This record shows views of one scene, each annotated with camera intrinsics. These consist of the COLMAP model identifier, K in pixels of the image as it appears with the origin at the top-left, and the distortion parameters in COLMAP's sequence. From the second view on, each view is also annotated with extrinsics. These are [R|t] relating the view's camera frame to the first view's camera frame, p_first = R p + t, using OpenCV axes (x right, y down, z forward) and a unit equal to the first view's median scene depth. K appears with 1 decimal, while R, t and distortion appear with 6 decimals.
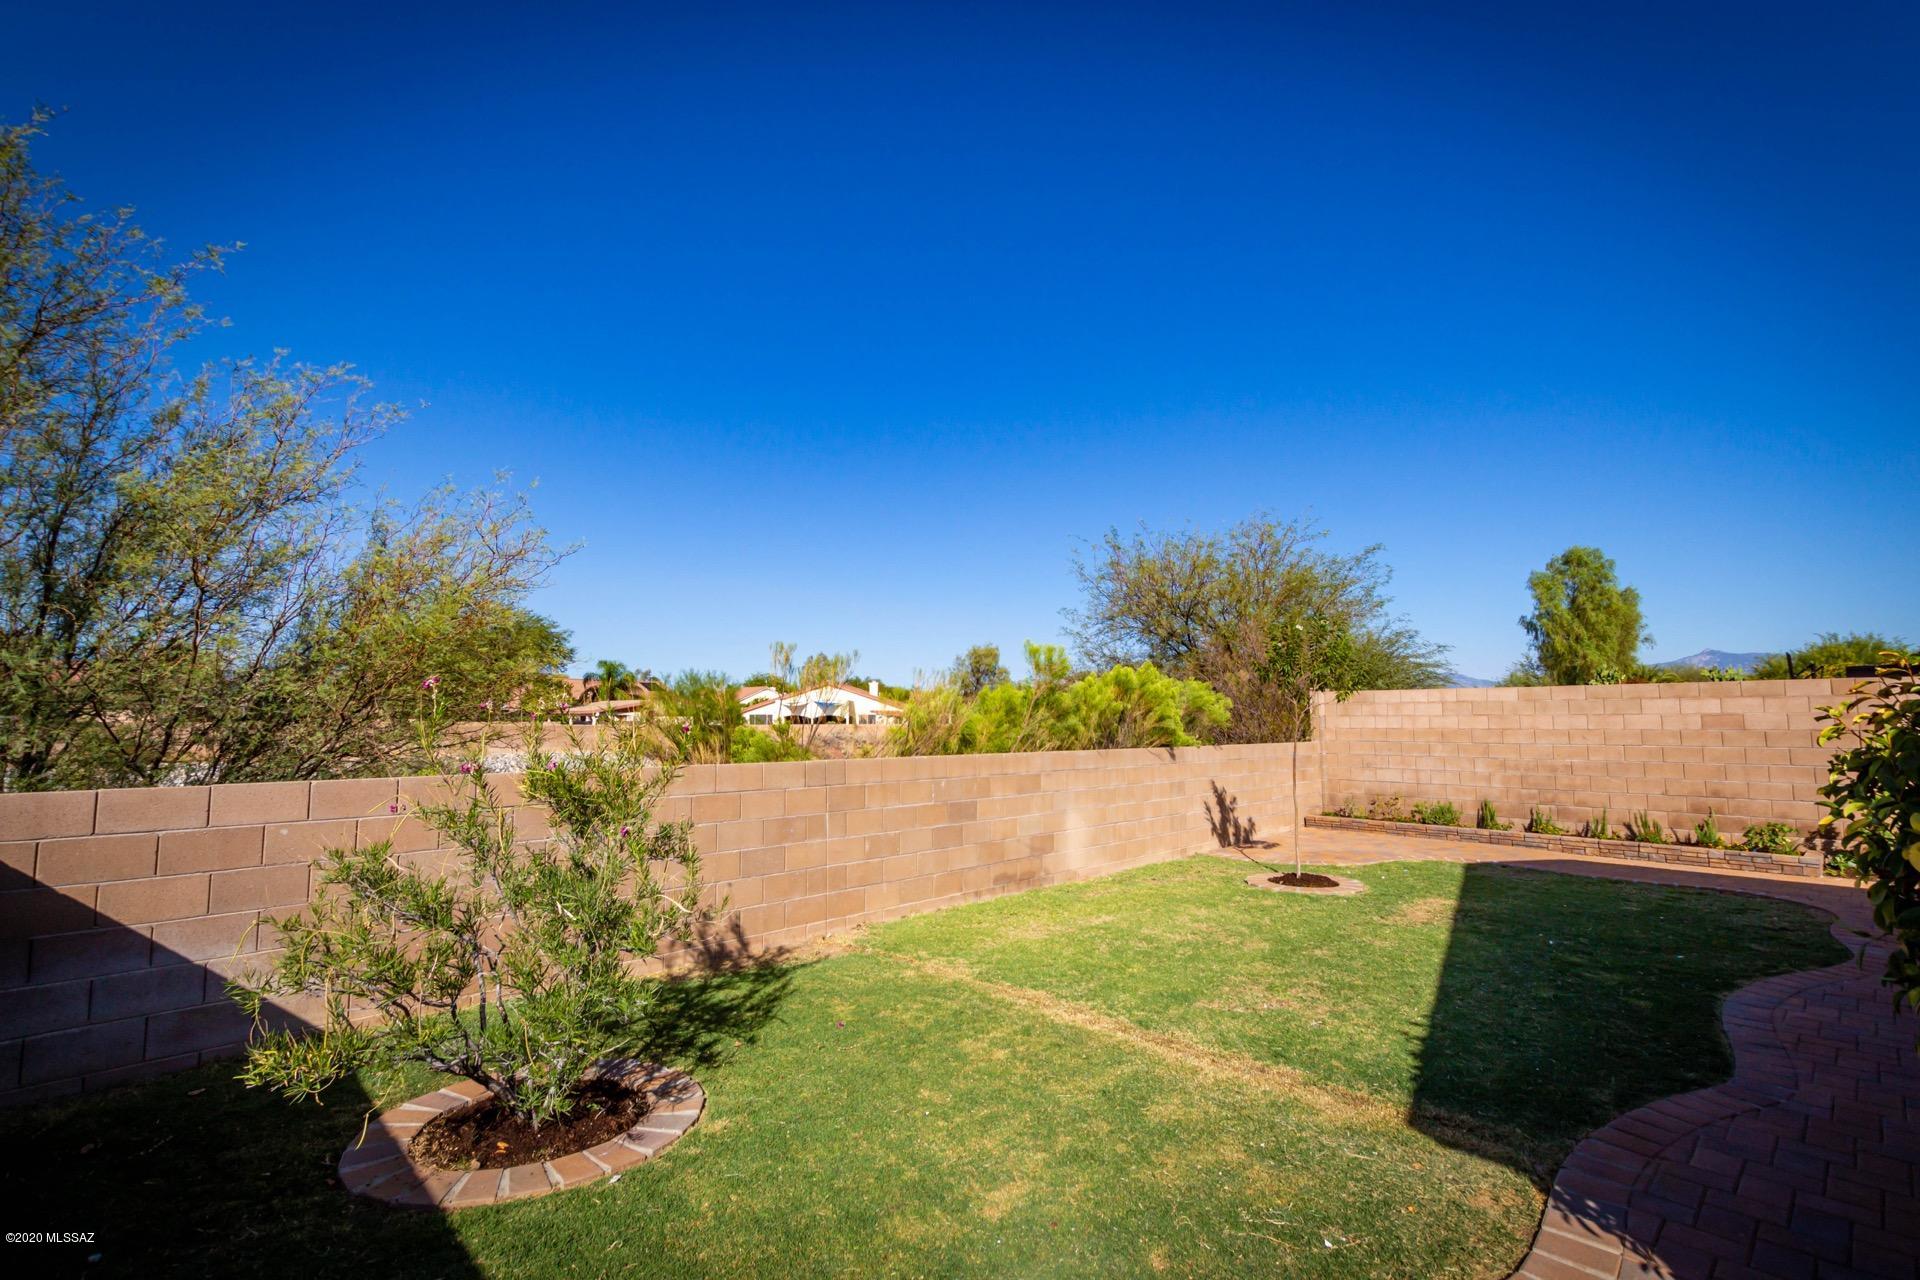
lens RADIAL K [[851.8, 0, 960.0], [0, 851.8, 640.0], [0, 0, 1]] dist [0.001309, 0.000089]
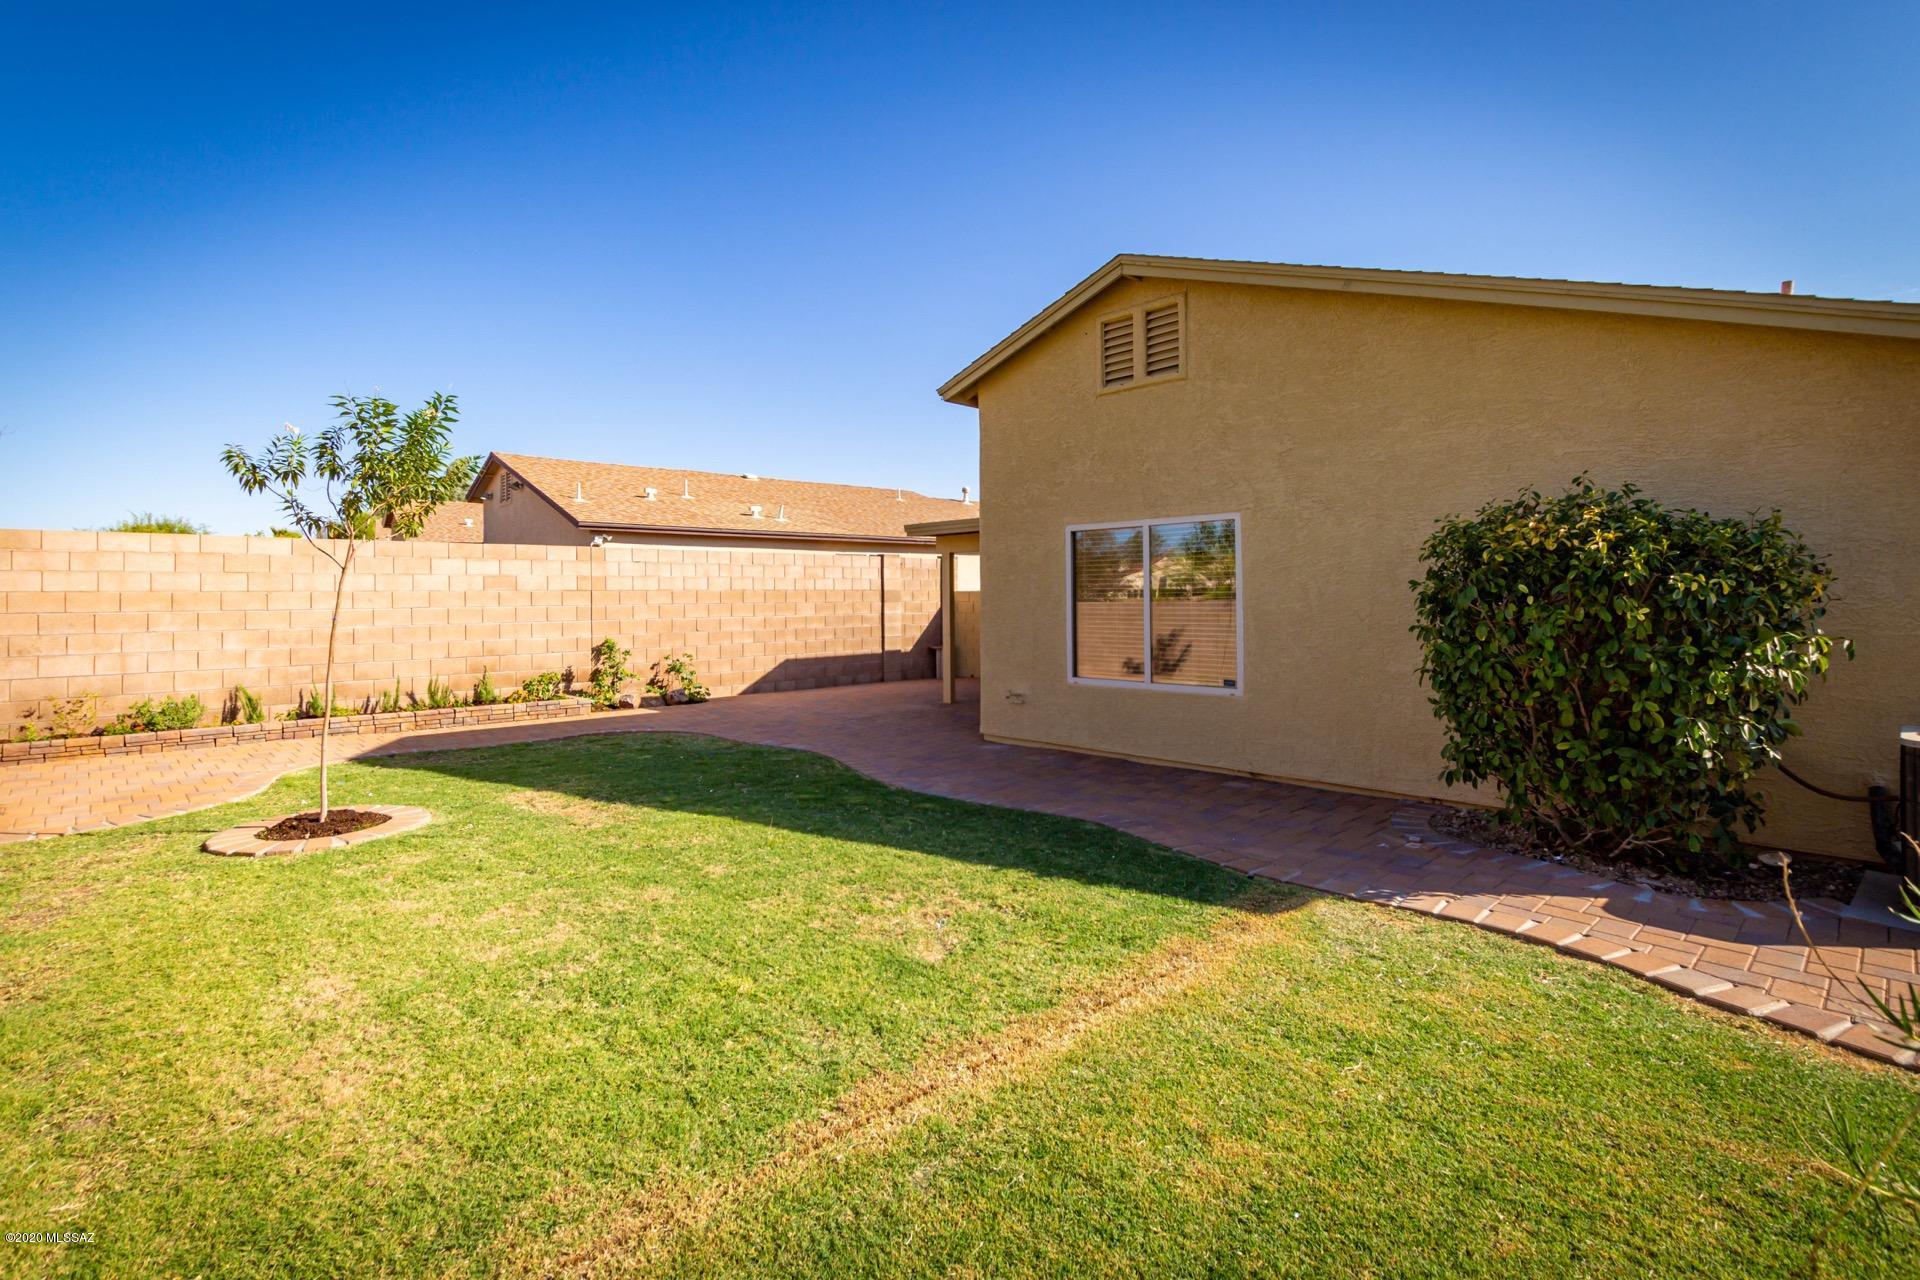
lens RADIAL K [[897.5, 0, 956.7], [0, 897.5, 590.4], [0, 0, 1]] dist [-0.001026, -0.000167]
pose [[-0.009497, 0.002048, 0.999953, -0.181985], [-0.093227, 0.995641, -0.002924, 0.050645], [-0.995600, -0.093250, -0.009264, 0.410701]]
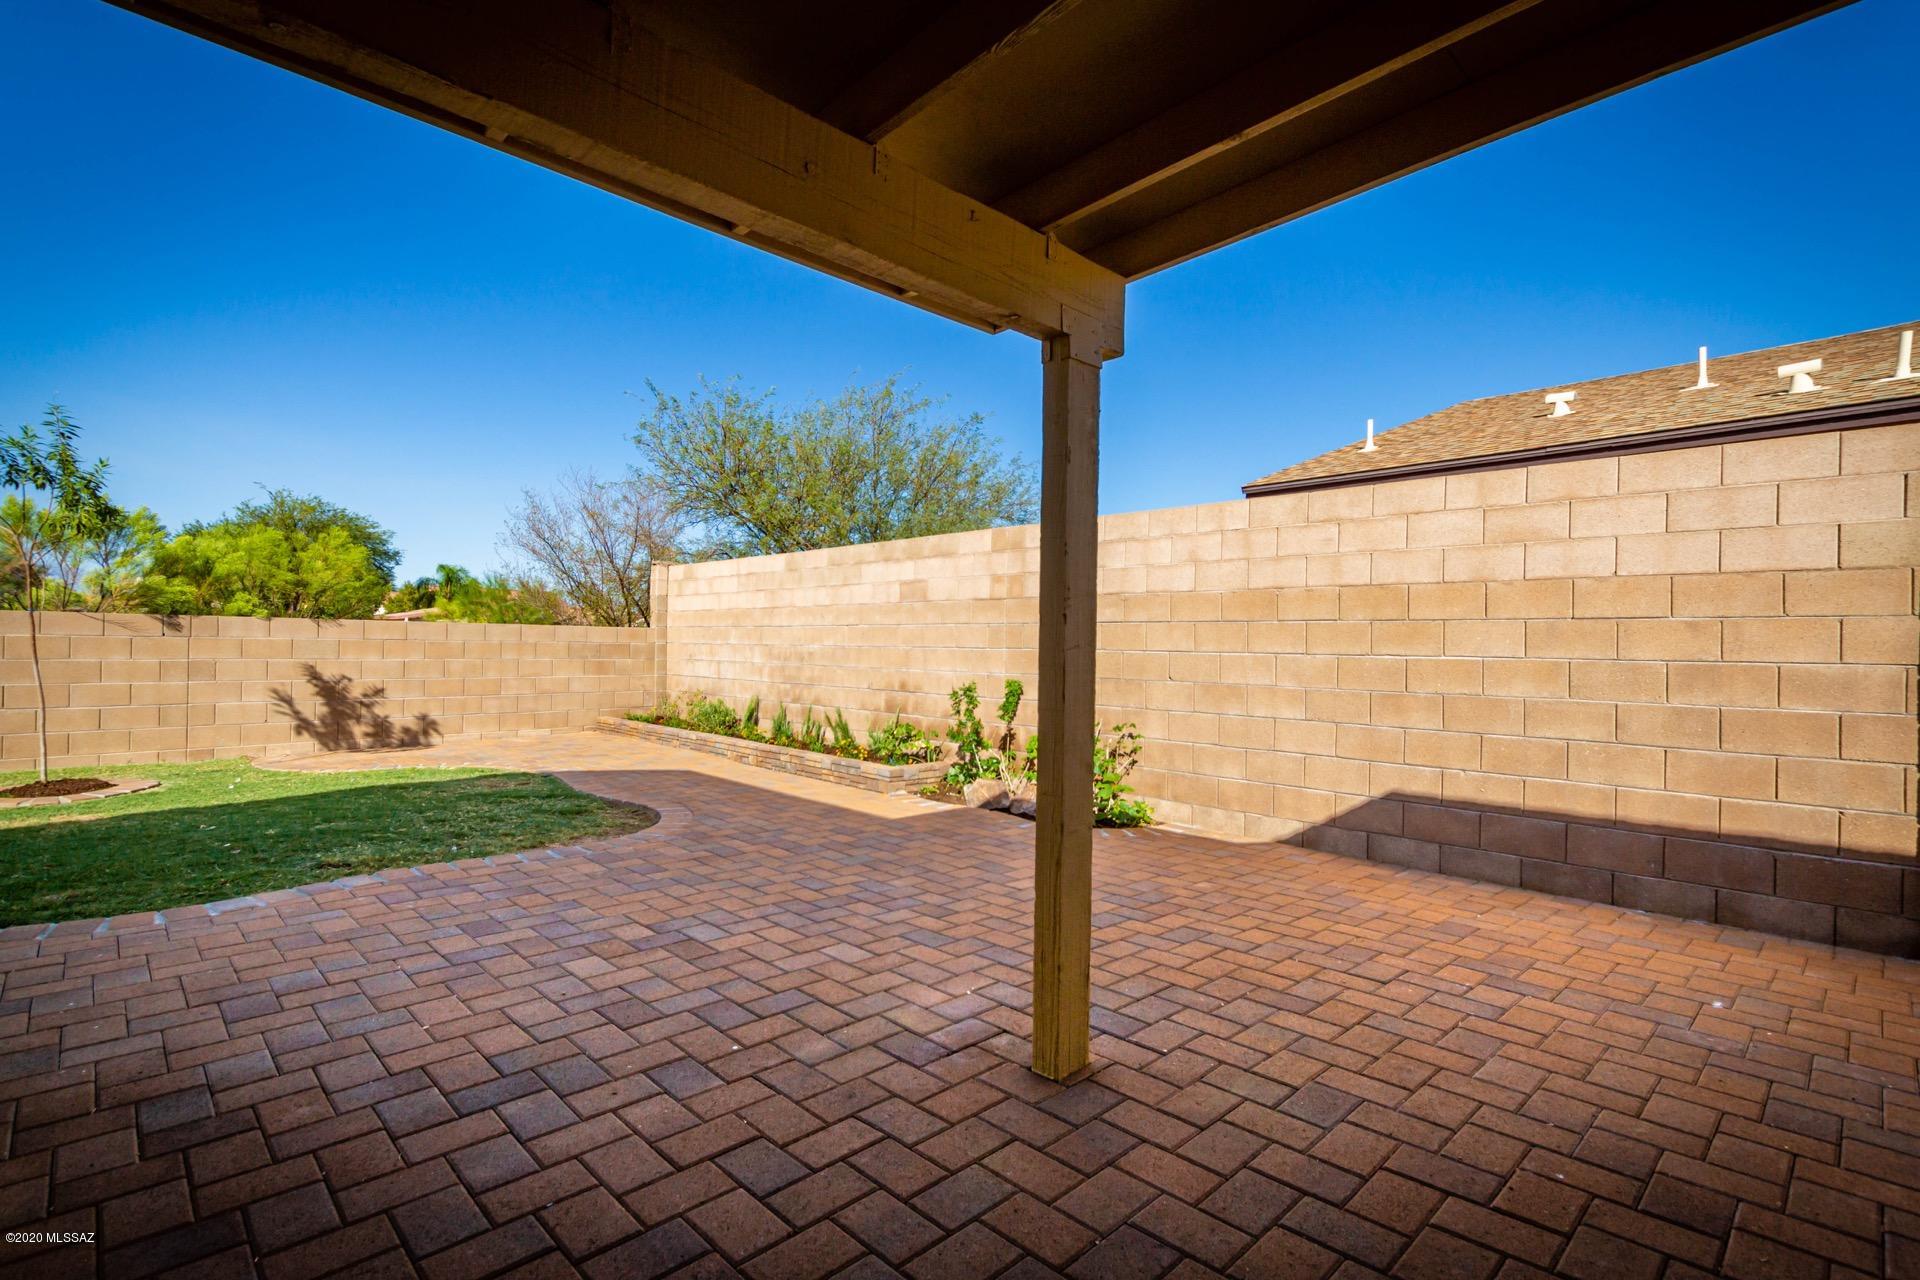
lens RADIAL K [[874.2, 0, 947.0], [0, 874.2, 637.1], [0, 0, 1]] dist [-0.001493, -0.000505]
pose [[0.999825, 0.014244, 0.012150, 0.822338], [-0.015270, 0.995913, 0.089015, 0.060339], [-0.010832, -0.089185, 0.995956, 0.208247]]
